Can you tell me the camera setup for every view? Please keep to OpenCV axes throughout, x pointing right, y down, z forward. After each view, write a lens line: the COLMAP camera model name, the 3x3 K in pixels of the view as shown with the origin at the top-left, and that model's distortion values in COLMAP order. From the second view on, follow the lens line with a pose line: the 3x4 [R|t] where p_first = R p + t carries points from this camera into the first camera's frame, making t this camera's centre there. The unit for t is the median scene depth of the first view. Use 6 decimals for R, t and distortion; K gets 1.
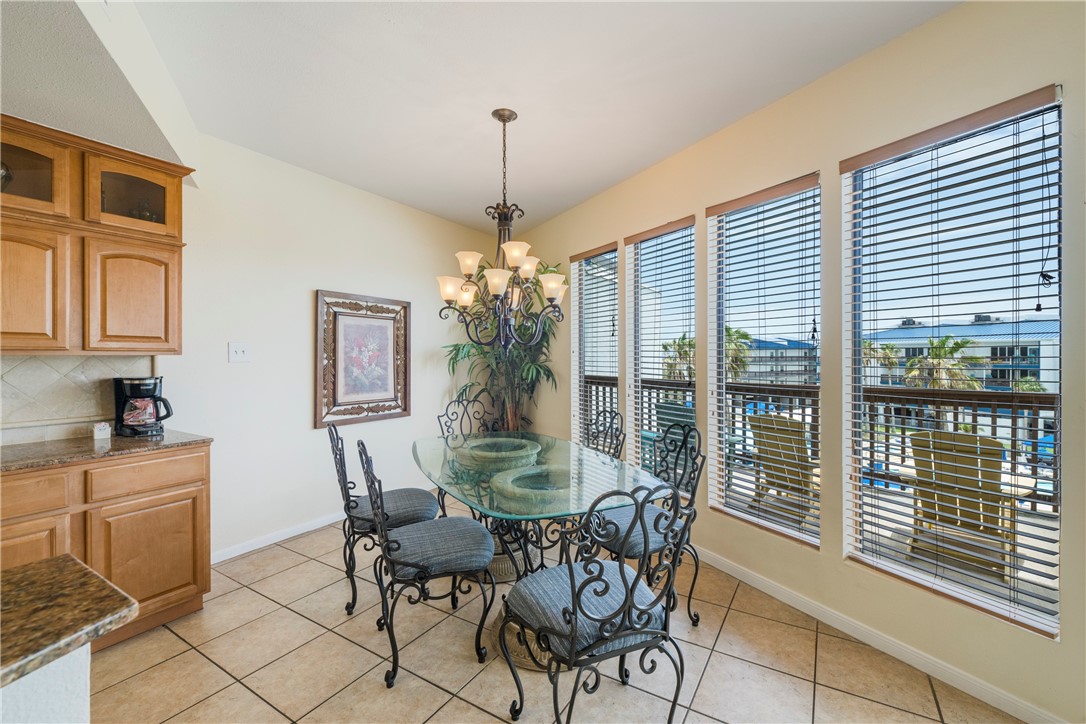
lens RADIAL K [[458.3, 0, 546.8], [0, 458.3, 356.8], [0, 0, 1]] dist [0.000474, -0.000086]
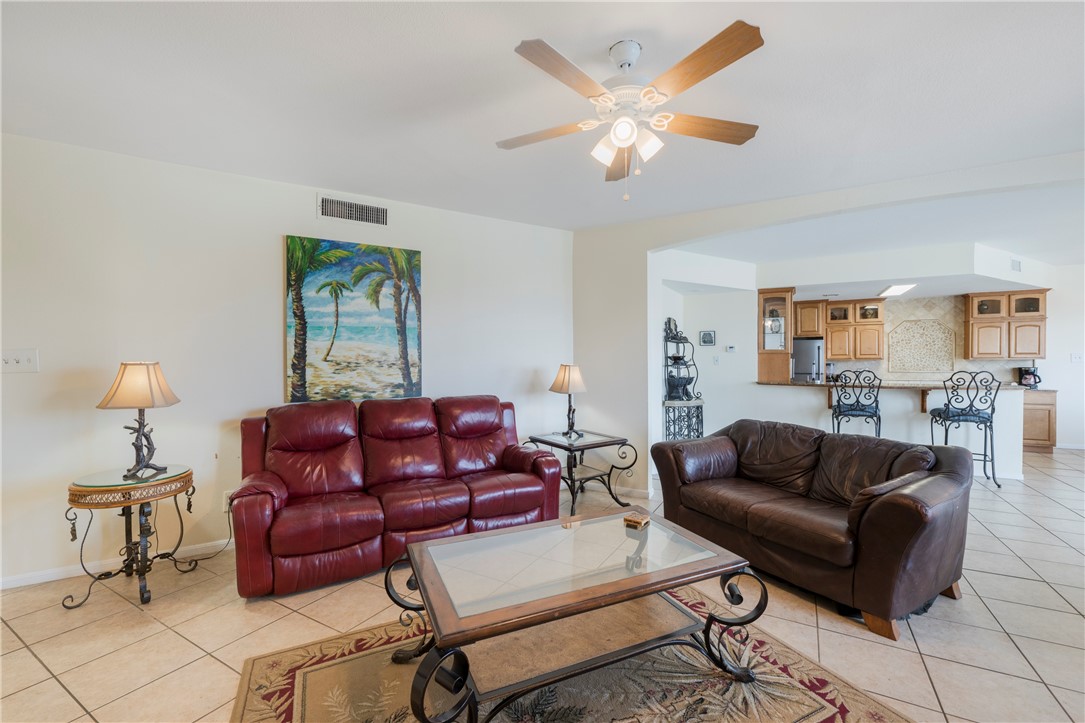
lens RADIAL K [[448.3, 0, 547.6], [0, 448.3, 362.8], [0, 0, 1]] dist [-0.000925, -0.000308]
pose [[0.030875, 0.009479, -0.999478, 1.729565], [0.003957, 0.999946, 0.009606, -0.020125], [0.999515, -0.004252, 0.030836, -1.990604]]
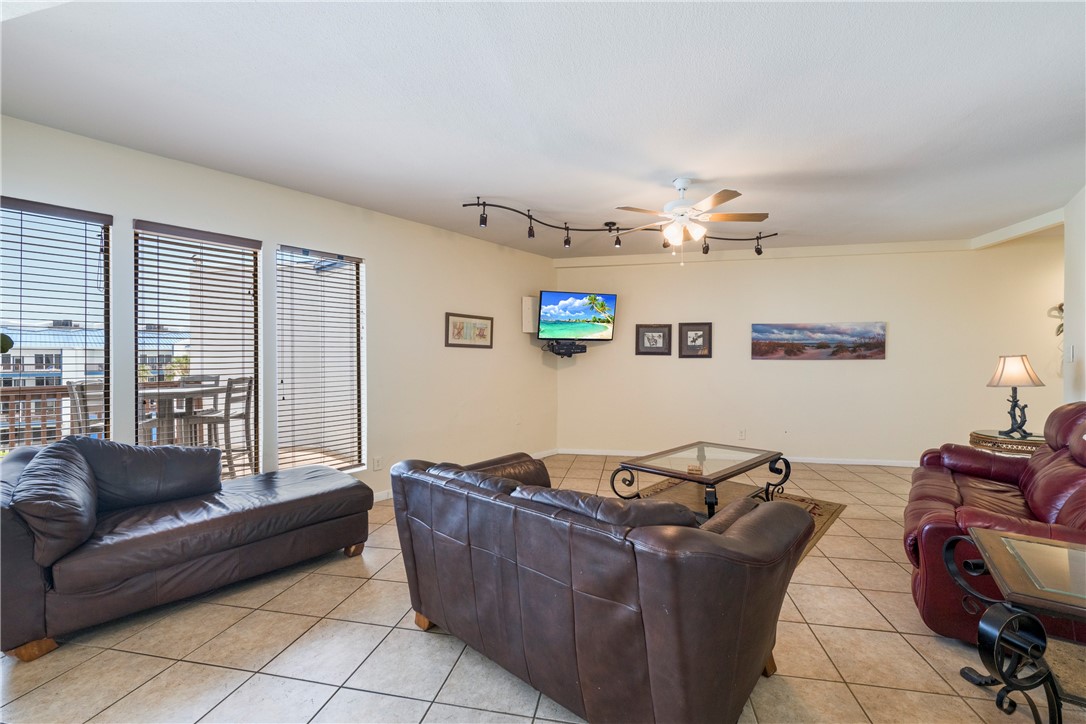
lens RADIAL K [[435.9, 0, 543.0], [0, 435.9, 362.0], [0, 0, 1]] dist [-0.008353, -0.000075]
pose [[-0.338144, 0.002743, 0.941090, -0.206697], [0.007242, 0.999974, -0.000312, -0.002531], [-0.941067, 0.006710, -0.338155, -0.949797]]
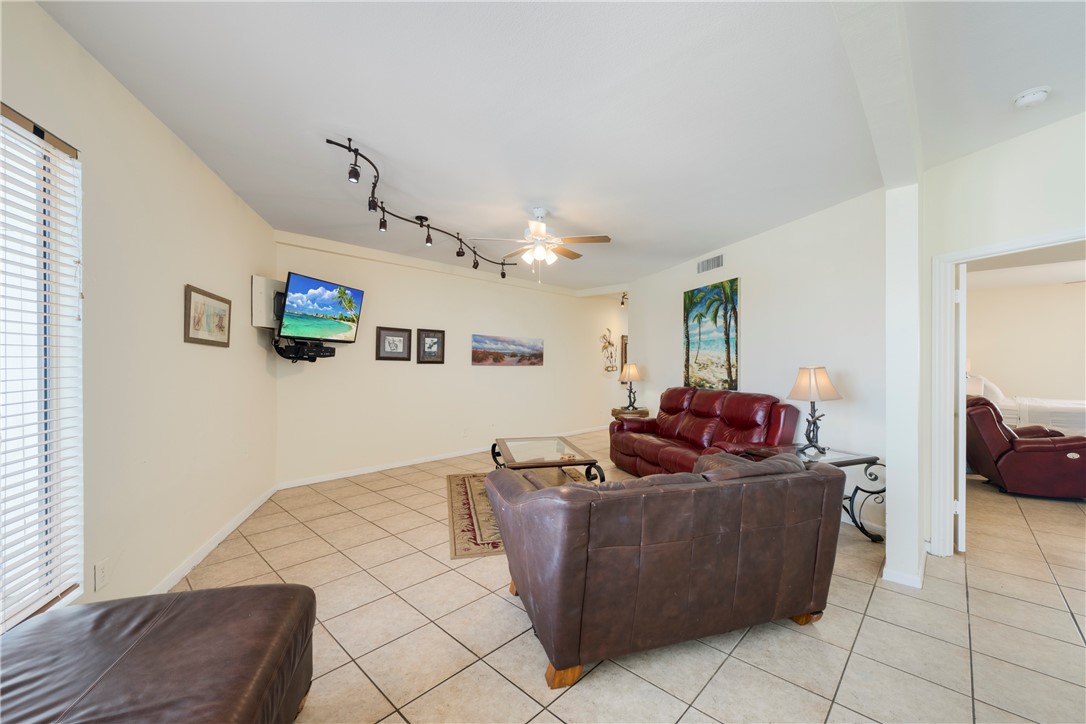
lens RADIAL K [[435.4, 0, 546.0], [0, 435.4, 367.5], [0, 0, 1]] dist [-0.000099, 0.000044]
pose [[-0.978616, 0.003843, 0.205660, 0.585042], [0.005254, 0.999966, 0.006318, -0.009856], [-0.205629, 0.007263, -0.978603, -0.288679]]
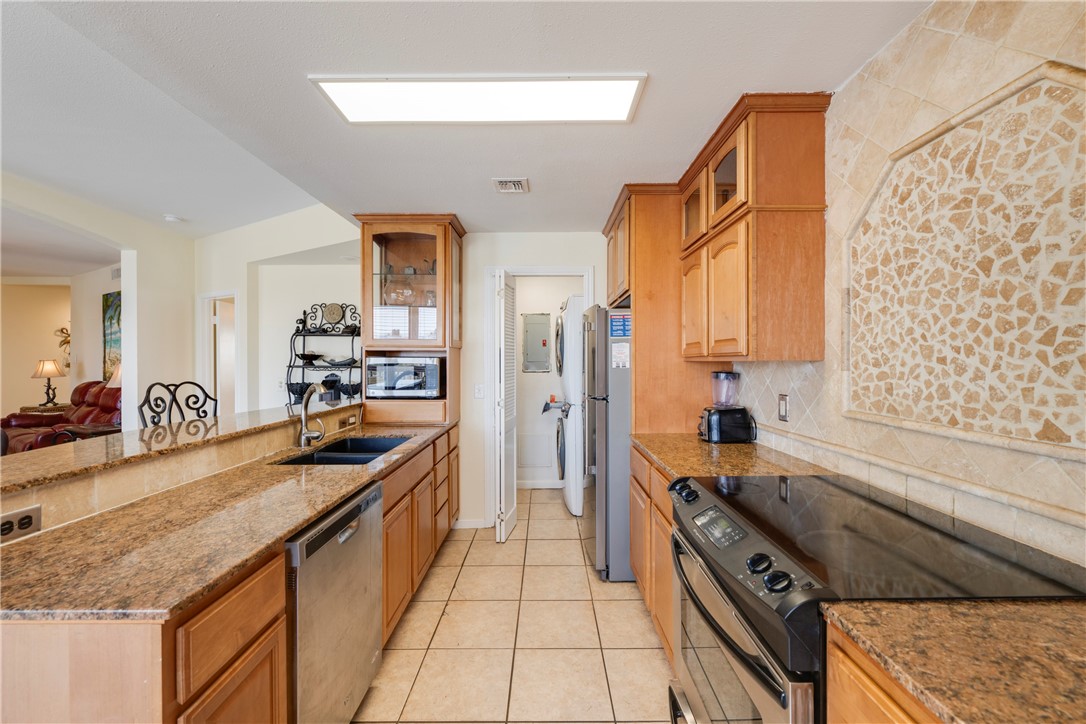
lens RADIAL K [[429.3, 0, 543.0], [0, 429.3, 362.0], [0, 0, 1]] dist [-0.000068, 0.000081]
pose [[-0.855652, 0.006836, -0.517506, -0.572106], [0.004303, 0.999972, 0.006094, -0.005077], [0.517533, 0.002988, -0.855658, 0.776873]]
